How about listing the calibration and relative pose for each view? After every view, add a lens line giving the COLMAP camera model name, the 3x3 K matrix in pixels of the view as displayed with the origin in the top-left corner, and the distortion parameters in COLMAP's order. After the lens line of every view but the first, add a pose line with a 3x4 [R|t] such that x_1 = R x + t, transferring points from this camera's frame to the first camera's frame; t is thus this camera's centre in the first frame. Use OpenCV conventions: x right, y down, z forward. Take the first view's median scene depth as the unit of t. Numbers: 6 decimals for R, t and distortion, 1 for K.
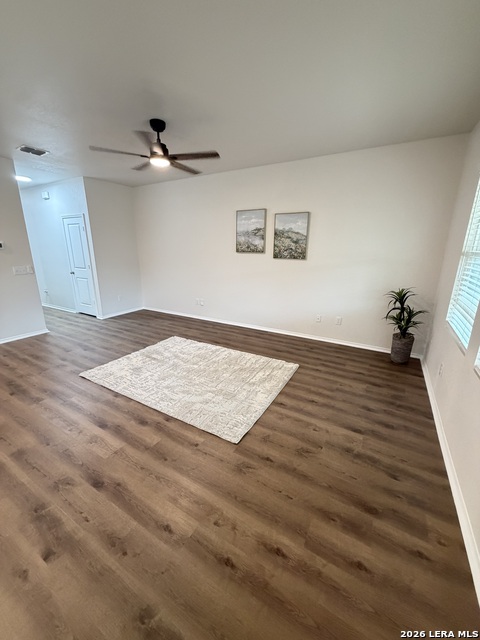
lens RADIAL K [[253.6, 0, 240.8], [0, 253.6, 318.5], [0, 0, 1]] dist [-0.001469, -0.000109]
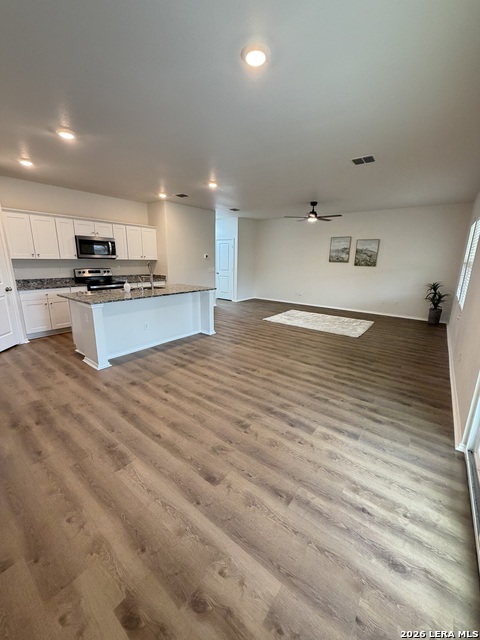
lens RADIAL K [[253.6, 0, 240.8], [0, 253.6, 318.5], [0, 0, 1]] dist [-0.001469, -0.000109]
pose [[0.991119, 0.042323, -0.126067, -0.405960], [-0.047680, 0.998070, -0.039782, 0.223938], [0.124140, 0.045439, 0.991224, -0.772658]]
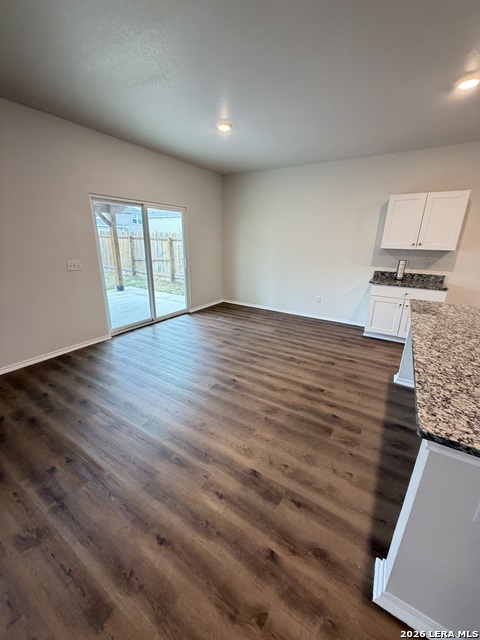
lens RADIAL K [[253.6, 0, 240.8], [0, 253.6, 318.5], [0, 0, 1]] dist [-0.001469, -0.000109]
pose [[-0.998934, -0.036283, 0.028545, -0.537624], [-0.014723, 0.836407, 0.547910, -0.136679], [-0.043755, 0.546906, -0.836050, 0.501081]]
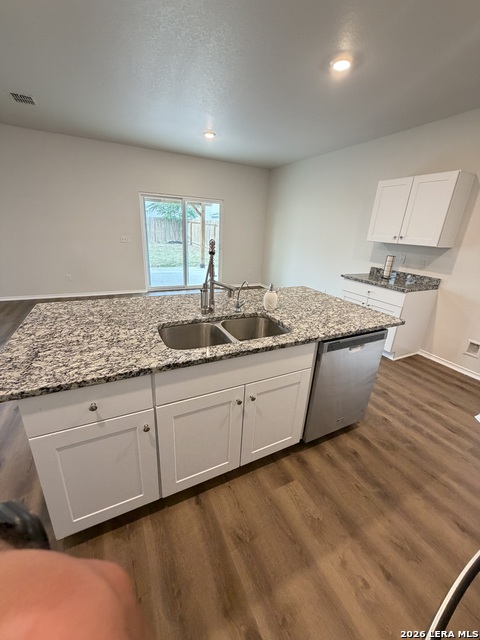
lens RADIAL K [[253.6, 0, 240.8], [0, 253.6, 318.5], [0, 0, 1]] dist [-0.001469, -0.000109]
pose [[-0.835673, -0.235371, 0.496237, -1.157299], [0.090682, 0.831988, 0.547332, -0.136143], [-0.541690, 0.502391, -0.673926, 0.488918]]
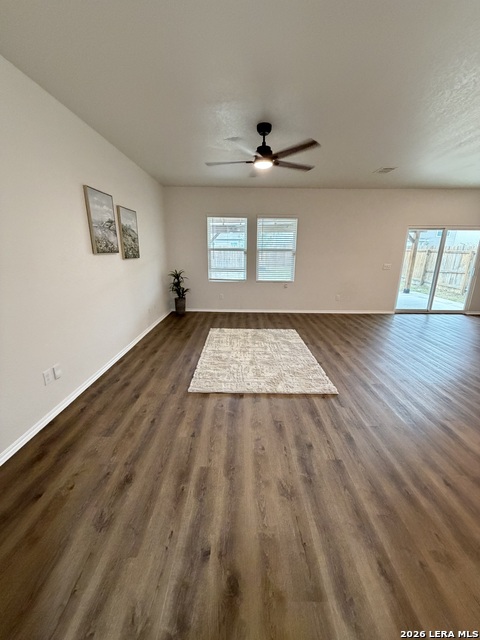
lens RADIAL K [[255.8, 0, 241.8], [0, 255.8, 316.6], [0, 0, 1]] dist [0.008026, -0.000082]
pose [[-0.499707, -0.233293, 0.834187, -0.845720], [0.223489, 0.895716, 0.384378, -0.317854], [-0.836867, 0.378507, -0.395457, 1.125891]]
